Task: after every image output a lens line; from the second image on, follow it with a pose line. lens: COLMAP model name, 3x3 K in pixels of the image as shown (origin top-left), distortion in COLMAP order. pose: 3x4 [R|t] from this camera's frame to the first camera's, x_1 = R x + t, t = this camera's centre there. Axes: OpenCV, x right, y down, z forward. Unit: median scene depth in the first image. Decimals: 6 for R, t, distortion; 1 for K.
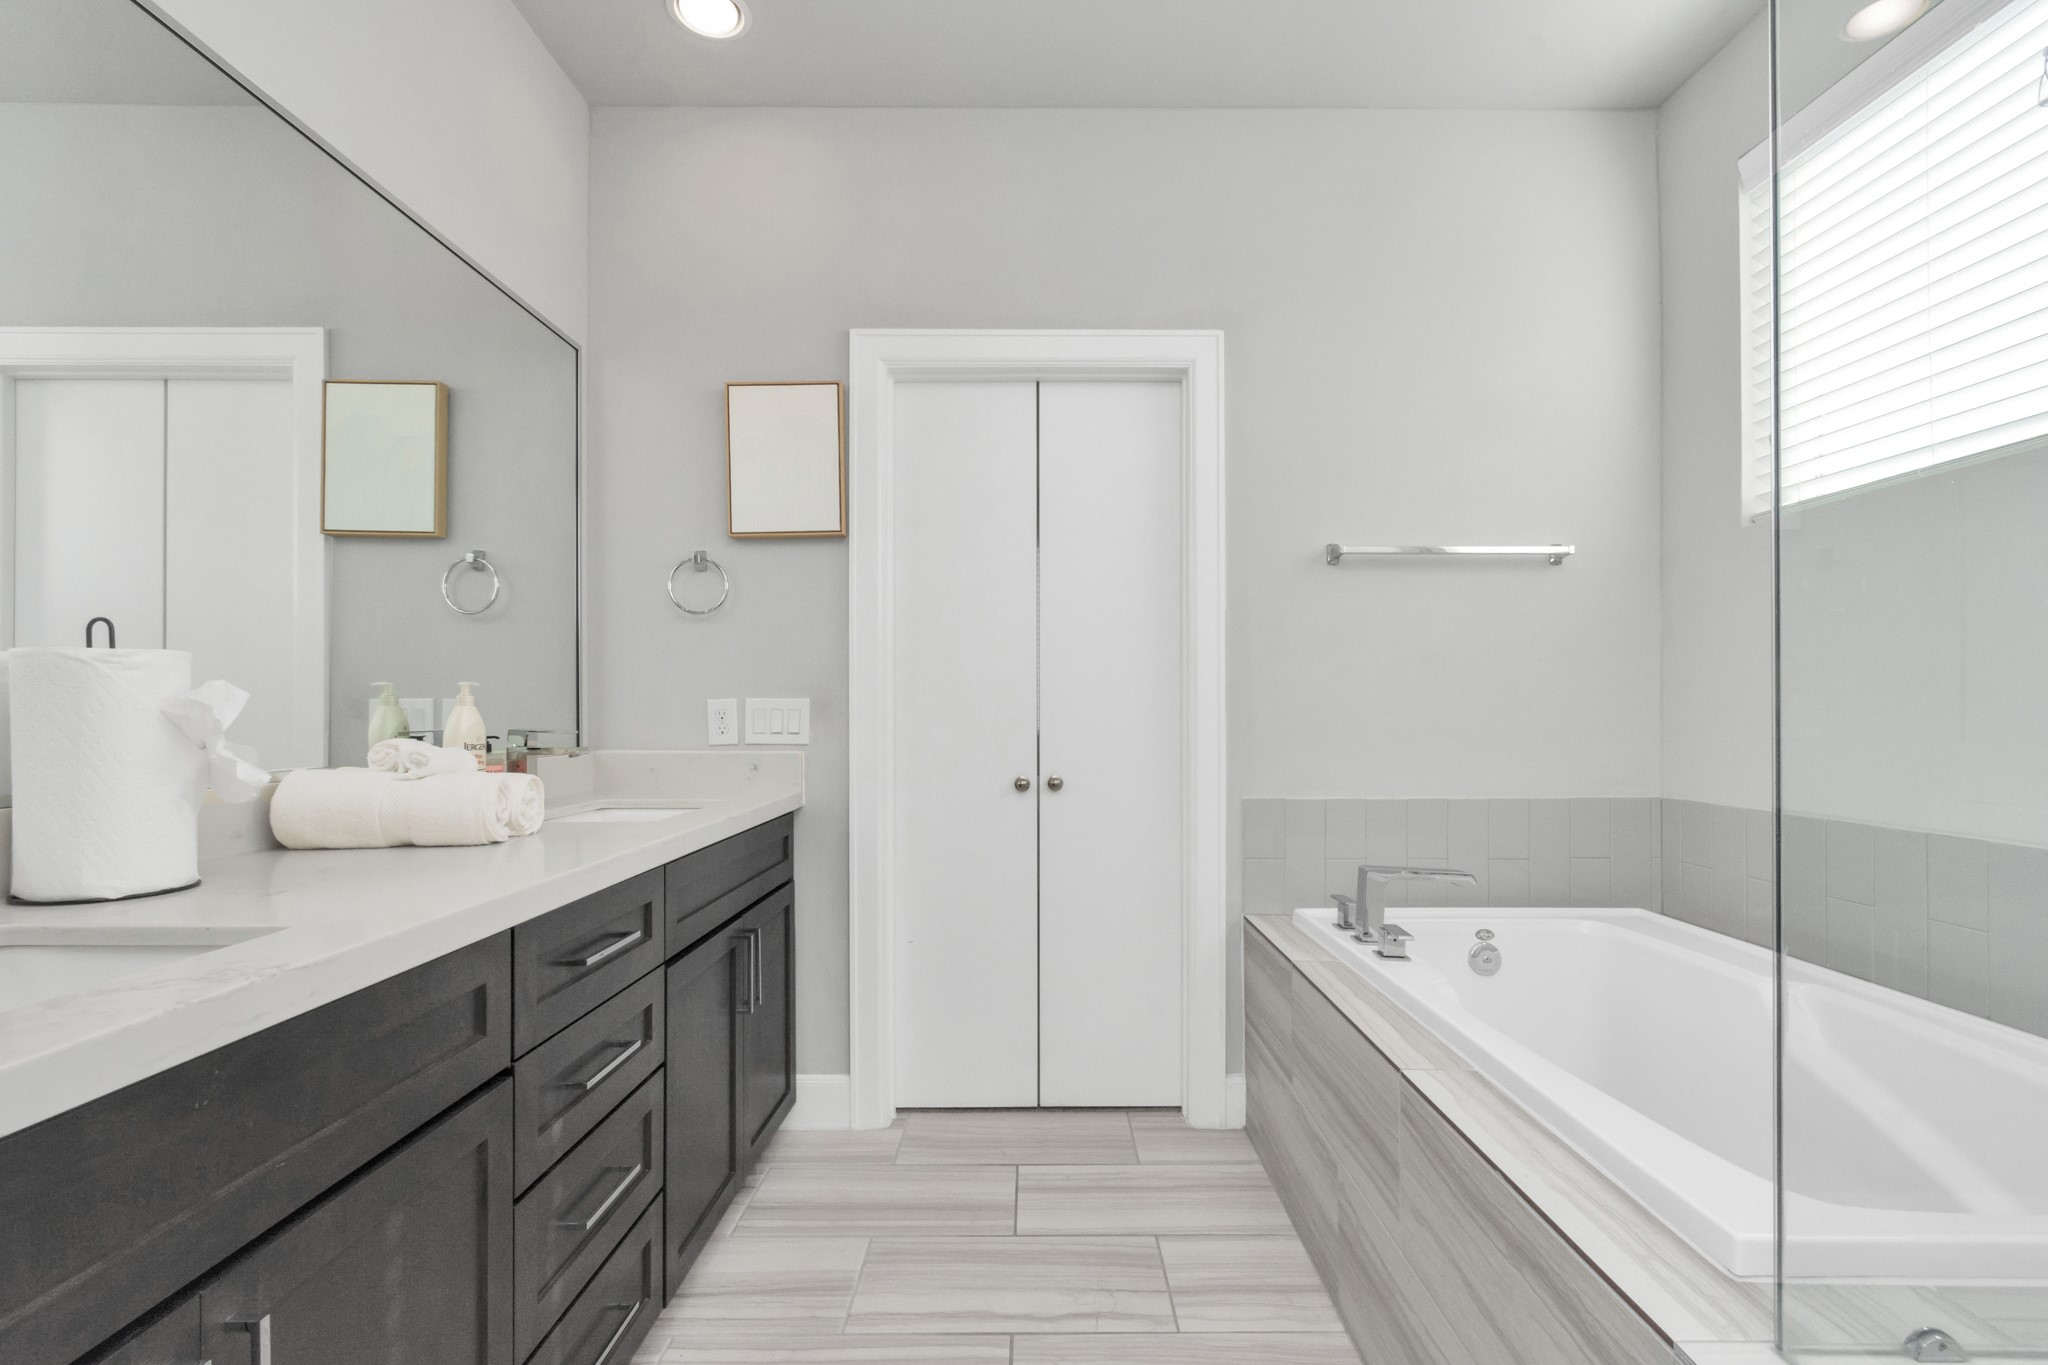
lens RADIAL K [[920.9, 0, 1033.0], [0, 920.9, 683.6], [0, 0, 1]] dist [0.008488, -0.001380]
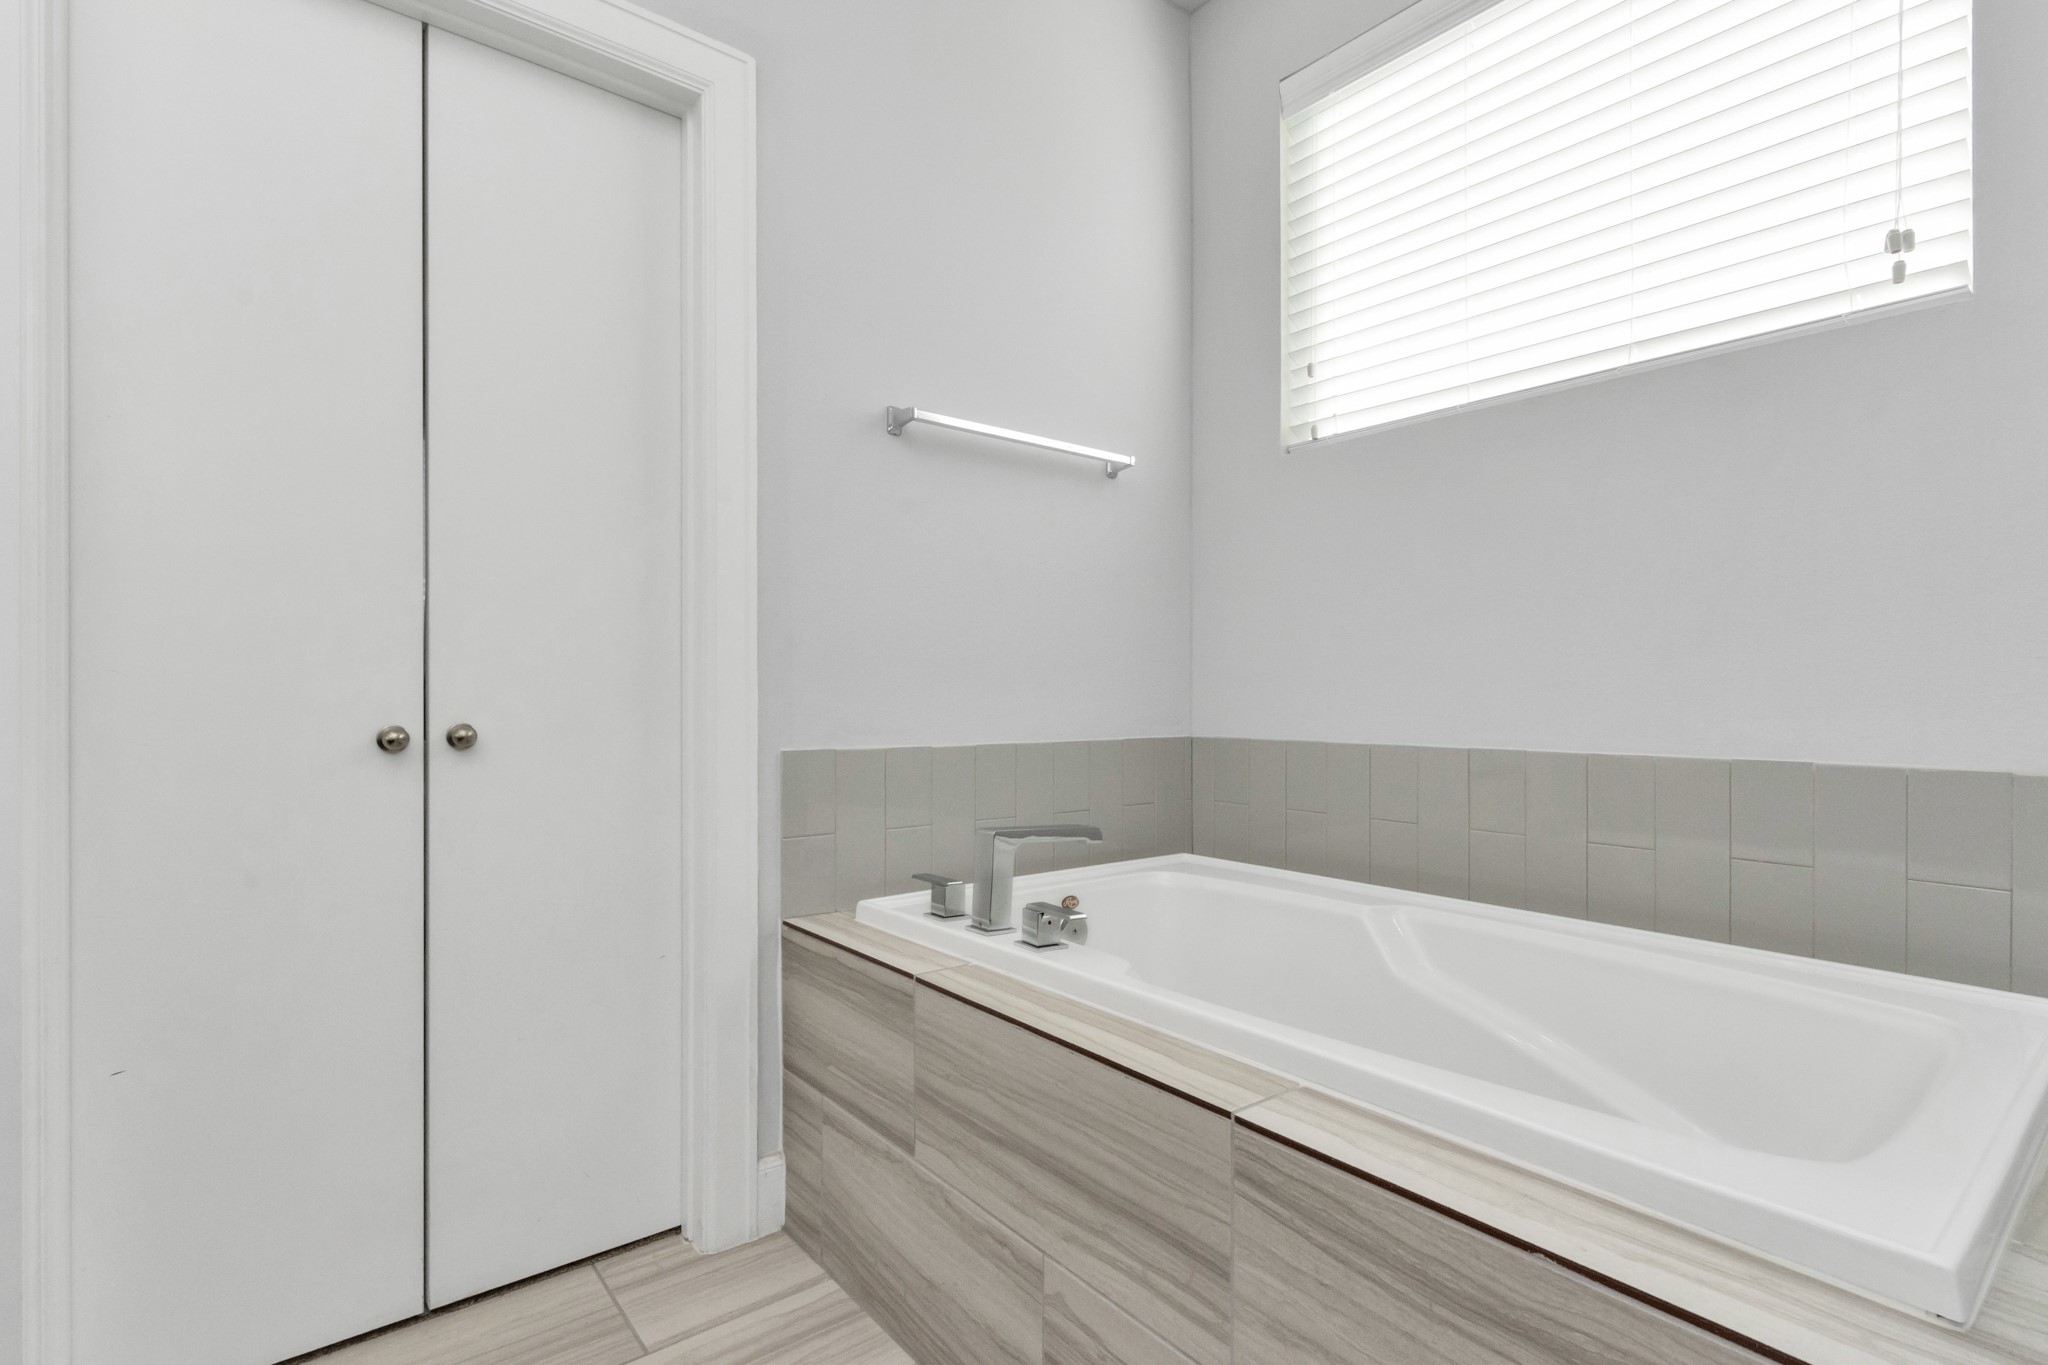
lens RADIAL K [[963.1, 0, 1018.8], [0, 963.1, 694.4], [0, 0, 1]] dist [0.005374, -0.003327]
pose [[0.775568, 0.007462, 0.631220, -0.097621], [-0.024047, 0.999554, 0.017729, 0.072727], [-0.630806, -0.028929, 0.775401, 0.369390]]
